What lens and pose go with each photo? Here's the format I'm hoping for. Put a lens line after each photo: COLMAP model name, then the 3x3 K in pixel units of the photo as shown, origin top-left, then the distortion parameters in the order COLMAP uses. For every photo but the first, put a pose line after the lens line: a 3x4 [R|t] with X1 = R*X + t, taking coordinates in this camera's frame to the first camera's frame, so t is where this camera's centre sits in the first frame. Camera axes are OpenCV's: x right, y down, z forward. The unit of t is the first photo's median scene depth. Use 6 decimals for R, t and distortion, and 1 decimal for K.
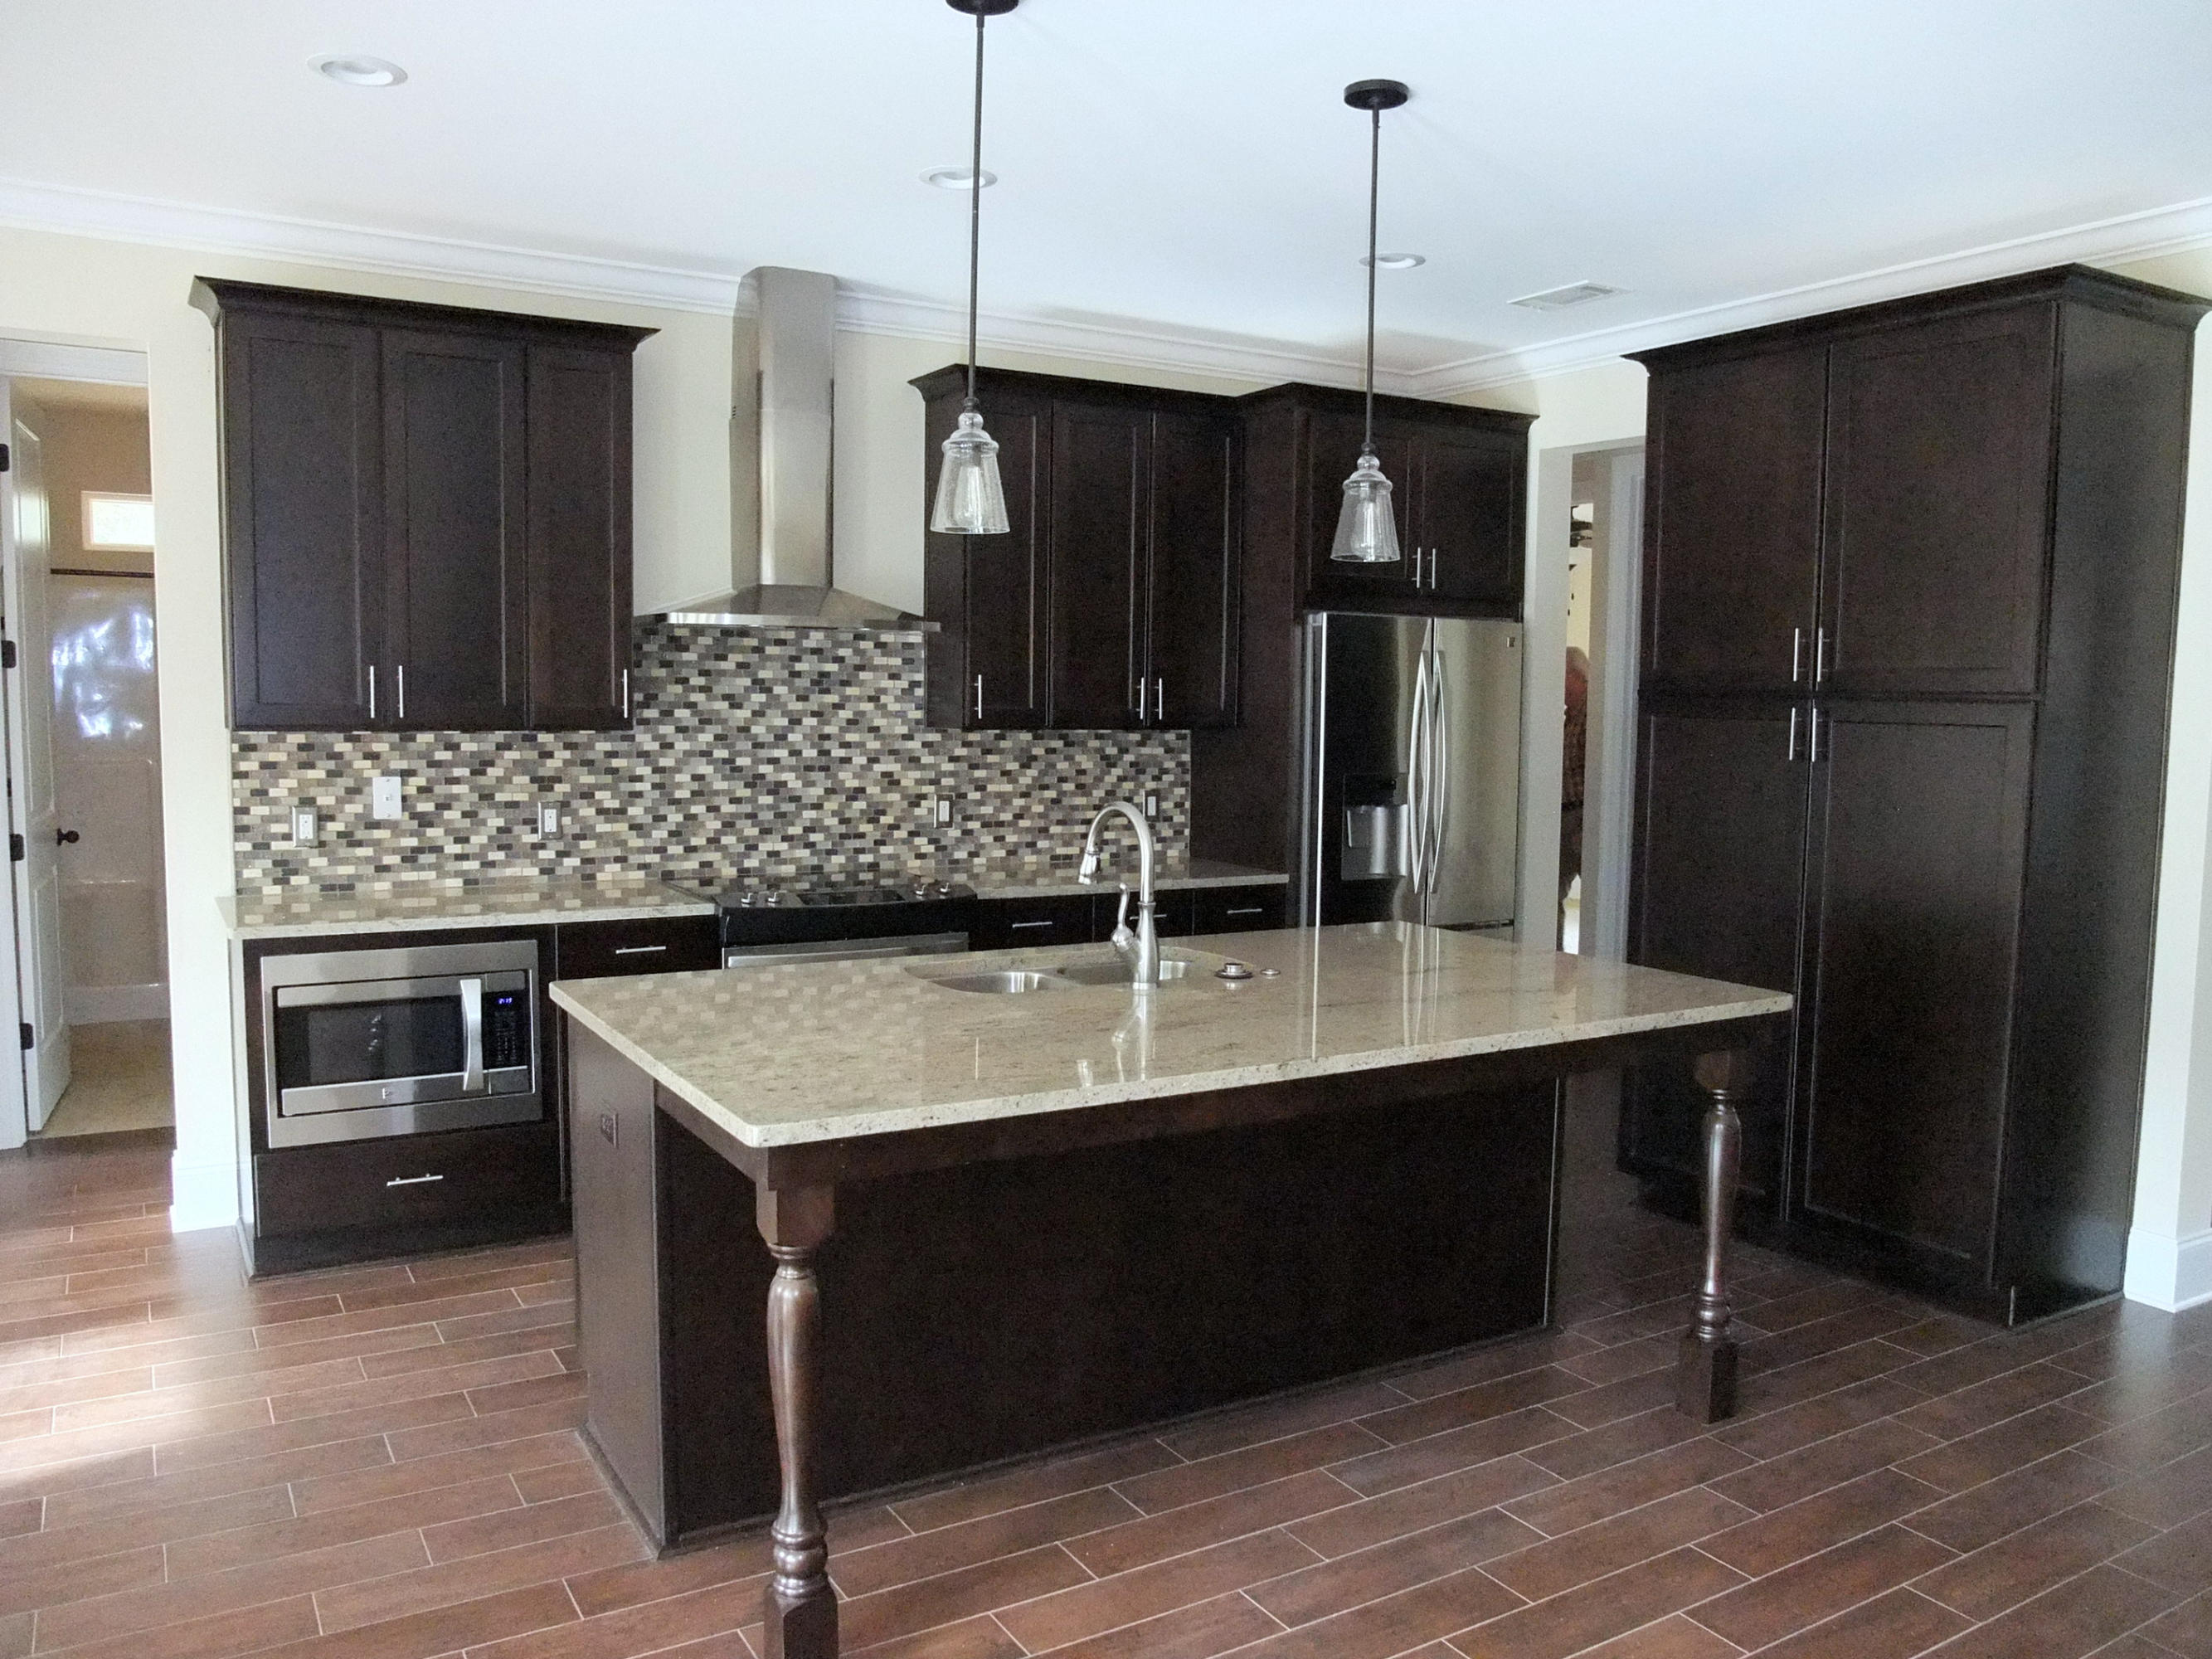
lens RADIAL K [[1673.3, 0, 1114.5], [0, 1673.3, 838.0], [0, 0, 1]] dist [-0.081382, 0.032741]
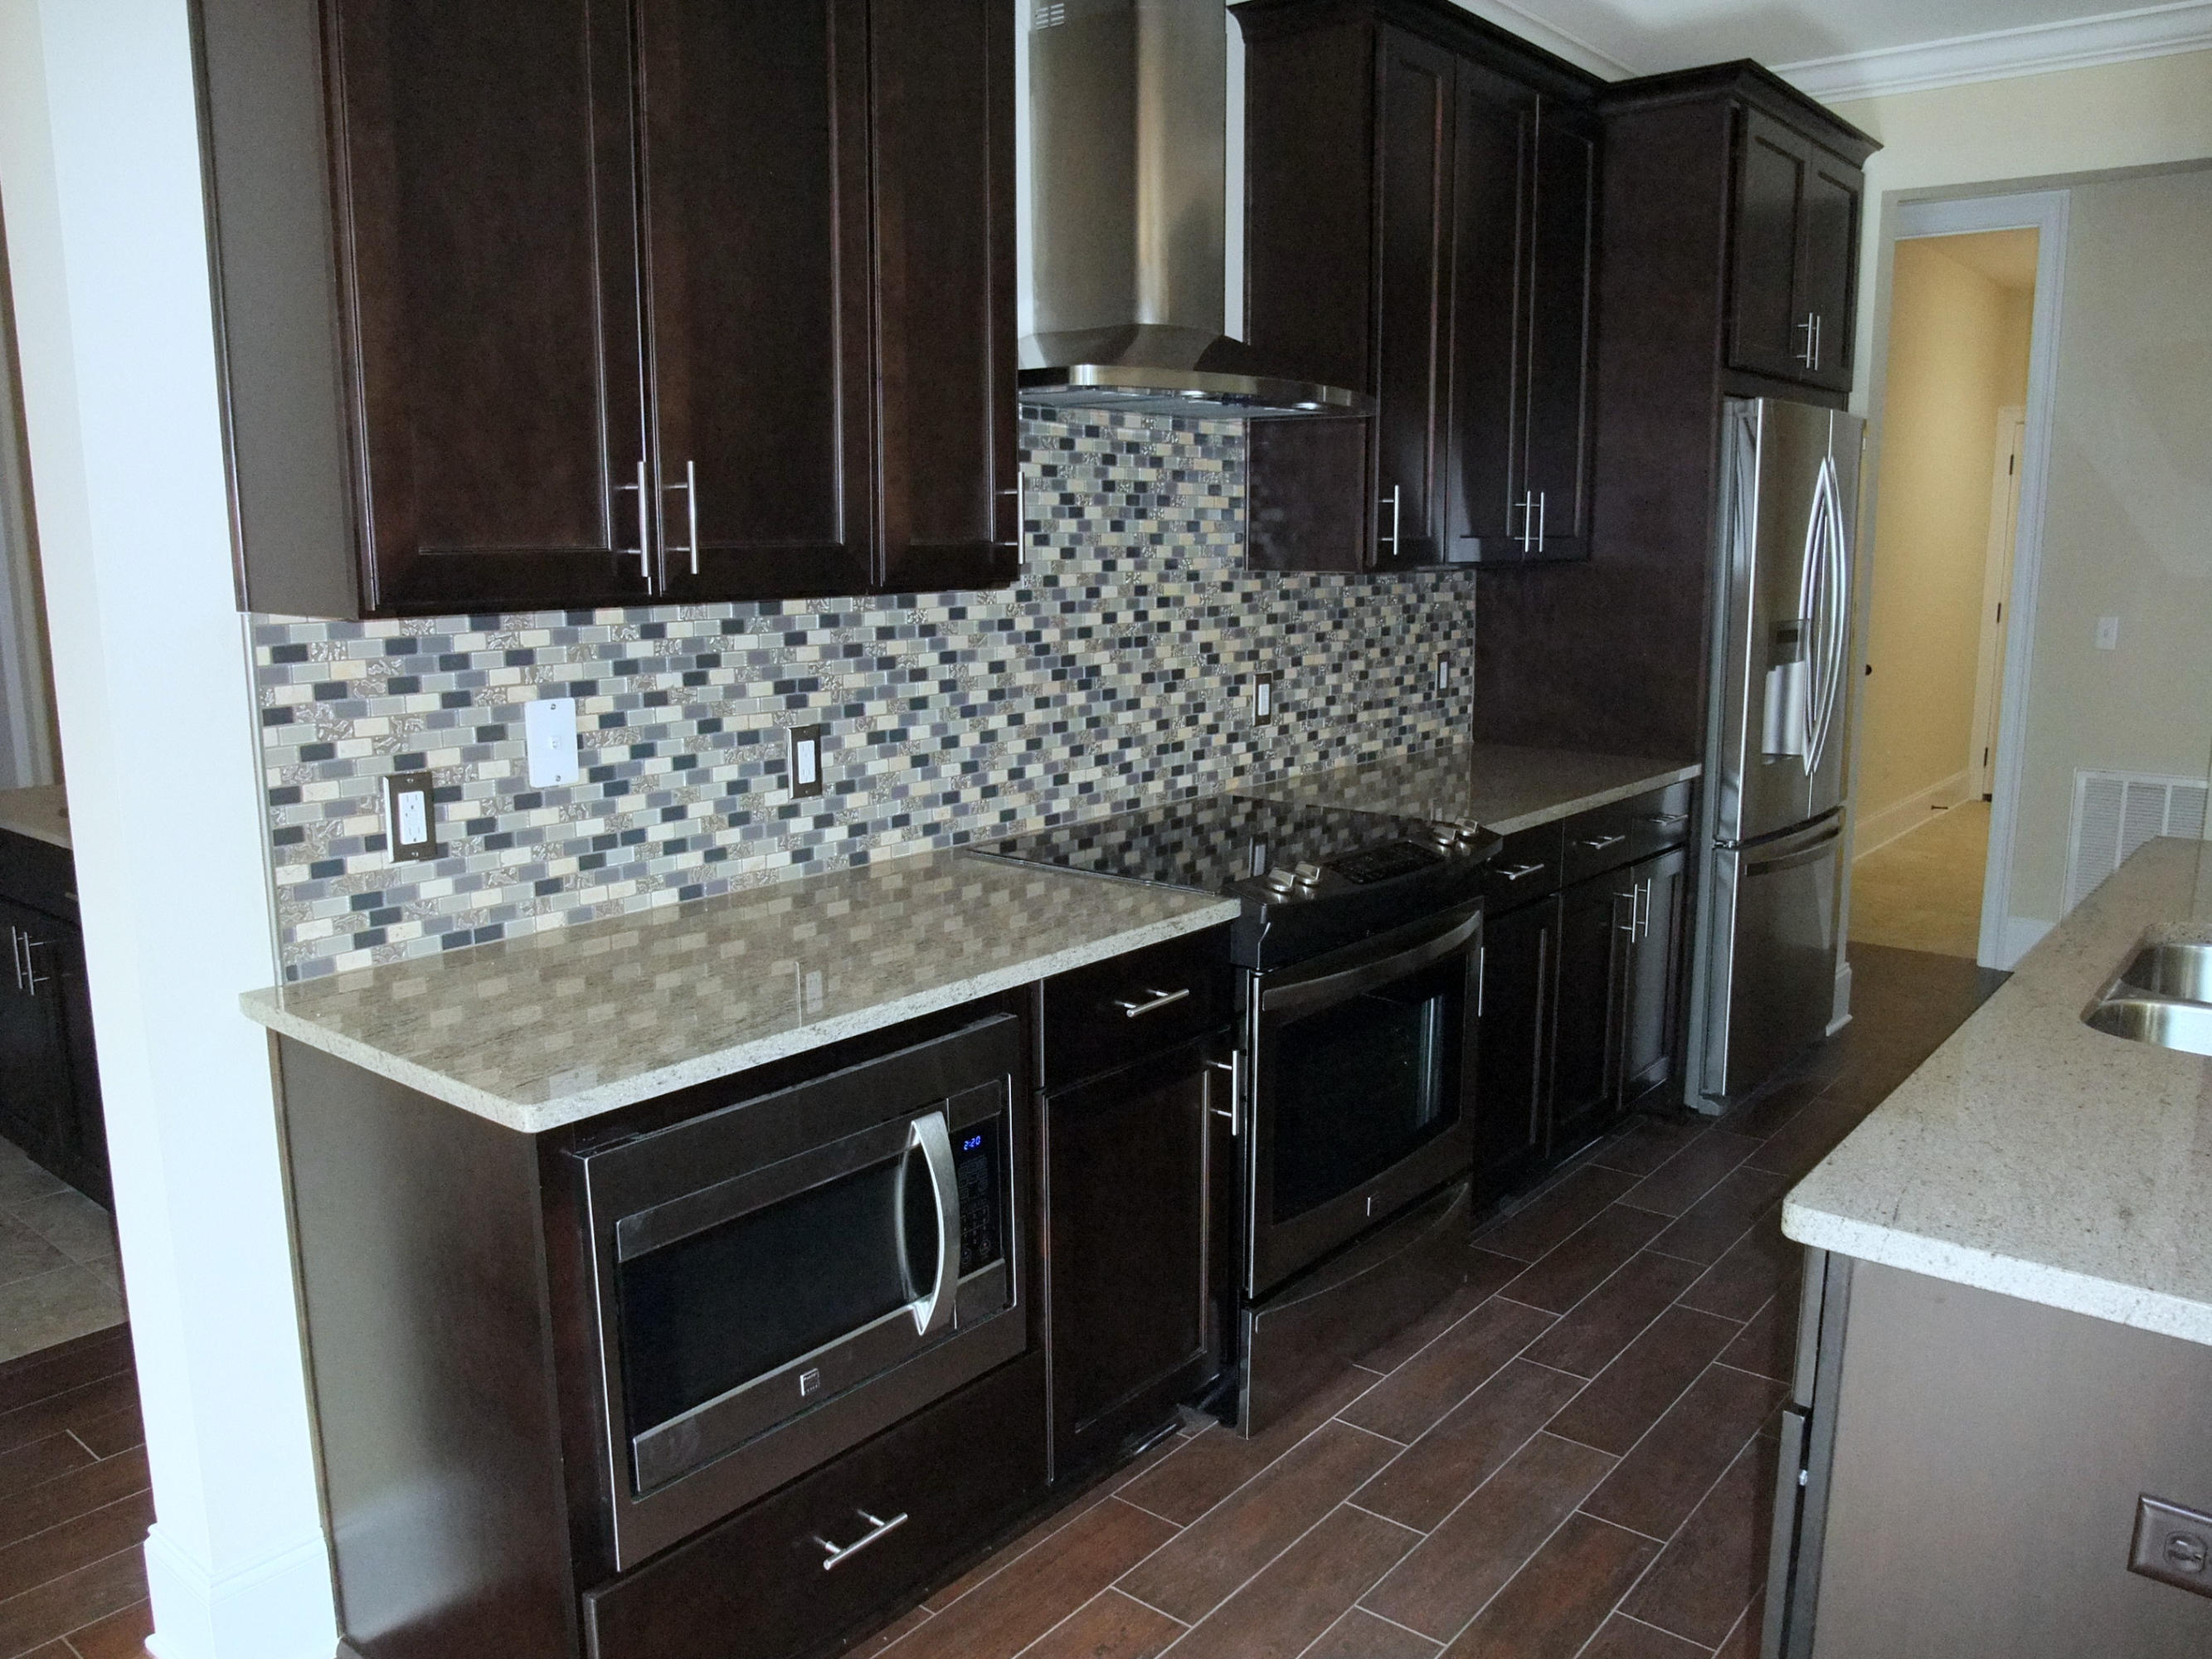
lens RADIAL K [[1673.3, 0, 1114.5], [0, 1673.3, 838.0], [0, 0, 1]] dist [-0.081382, 0.032741]
pose [[0.942722, -0.073679, 0.325341, -0.401266], [0.039779, 0.993173, 0.109656, -0.039018], [-0.331199, -0.090433, 0.939217, 0.434420]]
